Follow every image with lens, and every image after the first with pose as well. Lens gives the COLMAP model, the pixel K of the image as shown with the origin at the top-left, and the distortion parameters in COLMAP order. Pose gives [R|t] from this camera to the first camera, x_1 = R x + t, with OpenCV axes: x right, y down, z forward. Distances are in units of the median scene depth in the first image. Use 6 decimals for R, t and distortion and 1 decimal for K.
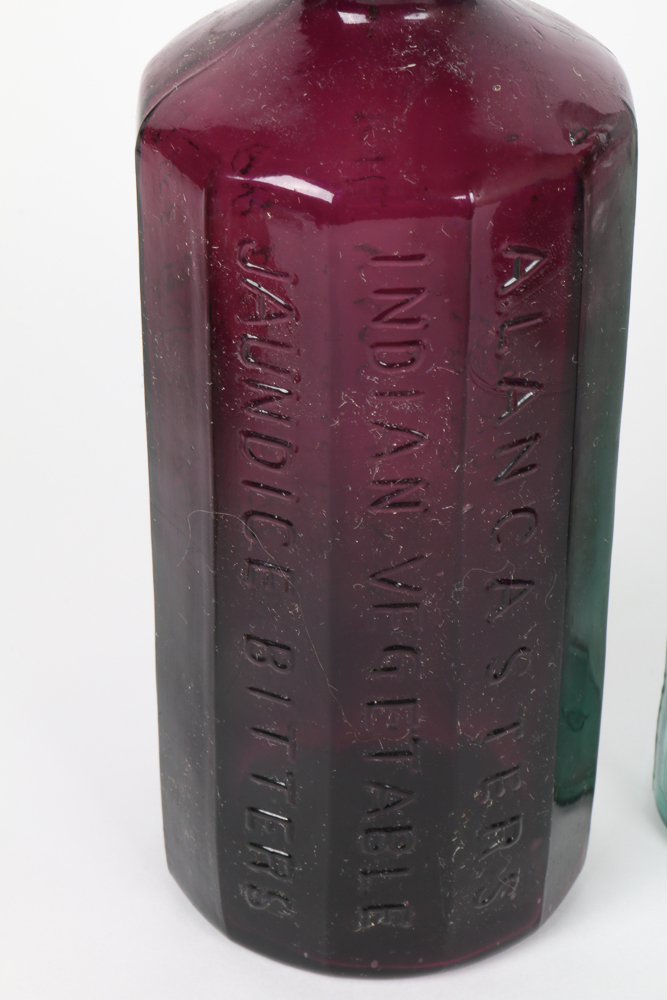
lens RADIAL K [[2849.6, 0, 337.1], [0, 2849.6, 501.7], [0, 0, 1]] dist [0.050743, 0.000000]
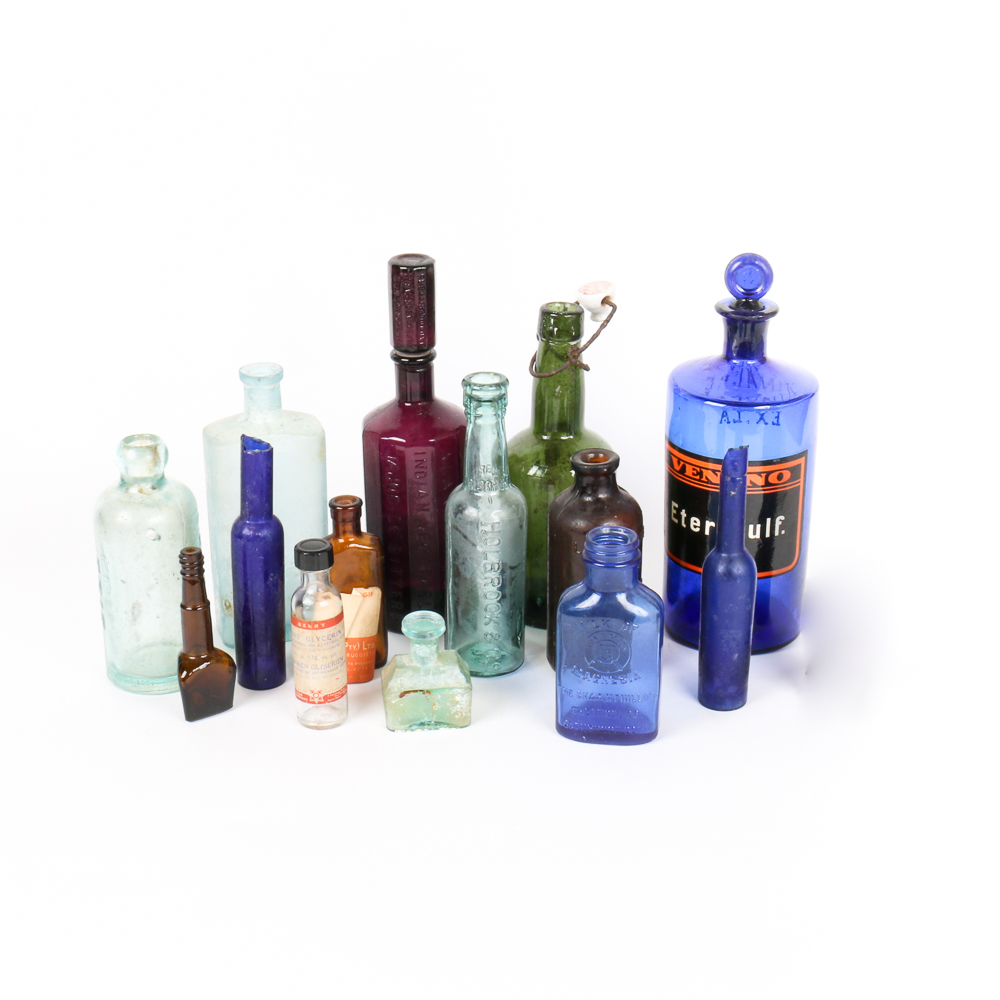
lens RADIAL K [[1914.5, 0, 539.8], [0, 1914.5, 464.1], [0, 0, 1]] dist [-0.080948, 0.000000]
pose [[0.996954, -0.040919, 0.066396, 0.008465], [0.052440, 0.981843, -0.182304, 0.514026], [-0.057731, 0.185230, 0.980998, -2.092374]]
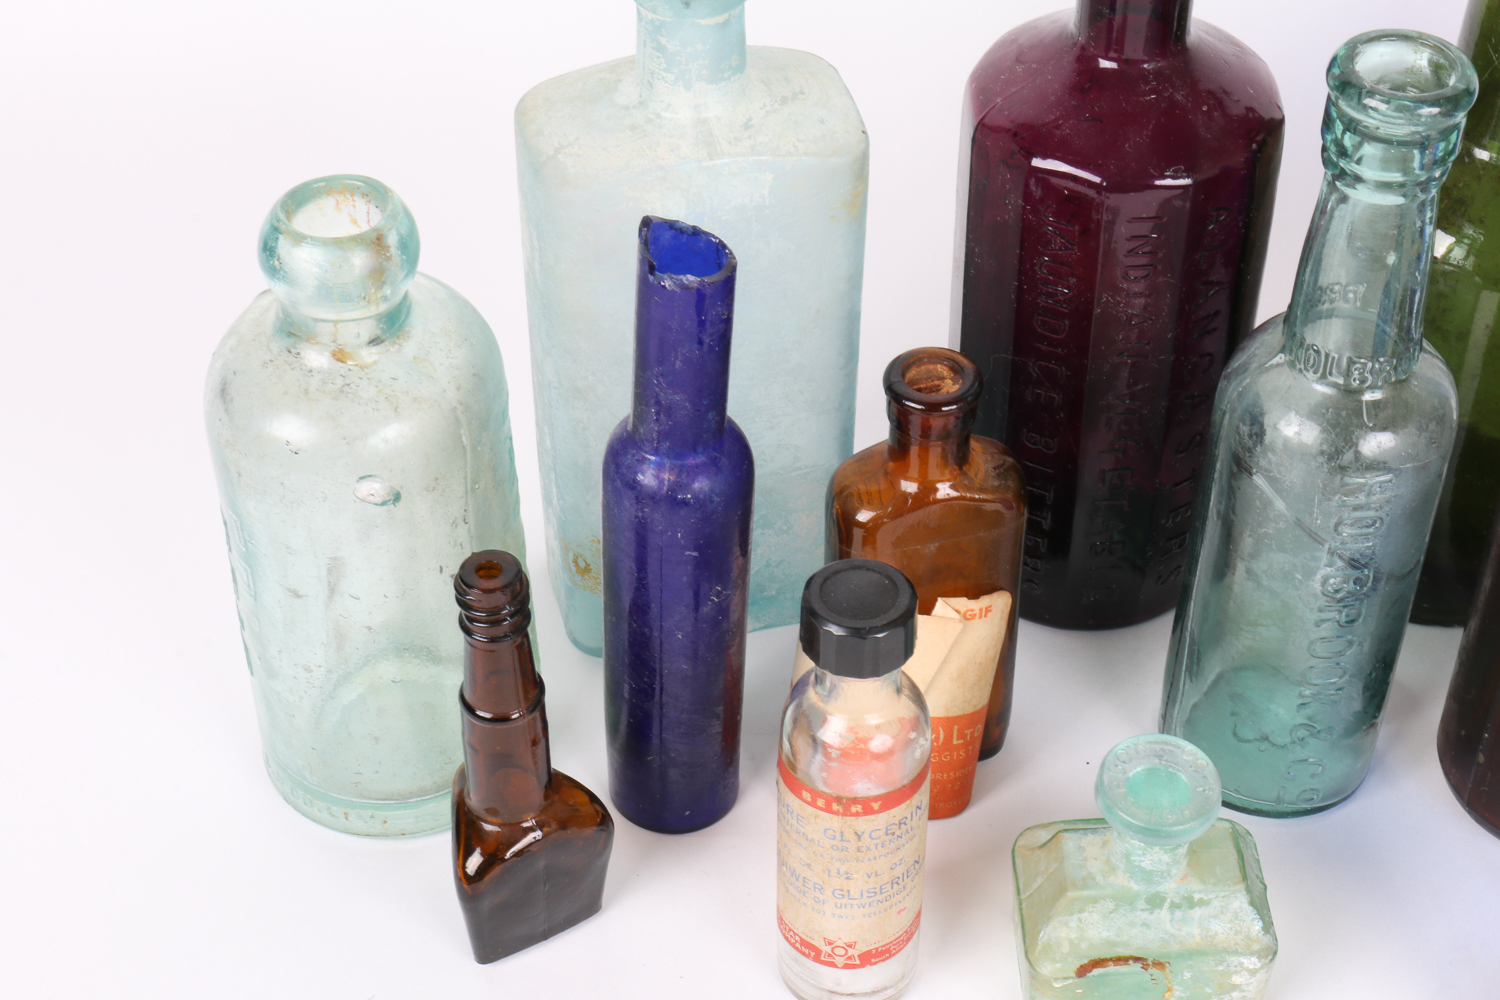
lens RADIAL K [[2715.8, 0, 739.1], [0, 2715.8, 505.9], [0, 0, 1]] dist [-0.014276, 0.000000]
pose [[0.999840, -0.009762, -0.014971, -0.185151], [0.012185, 0.985120, 0.171436, -0.188205], [0.013075, -0.171591, 0.985082, -0.550303]]
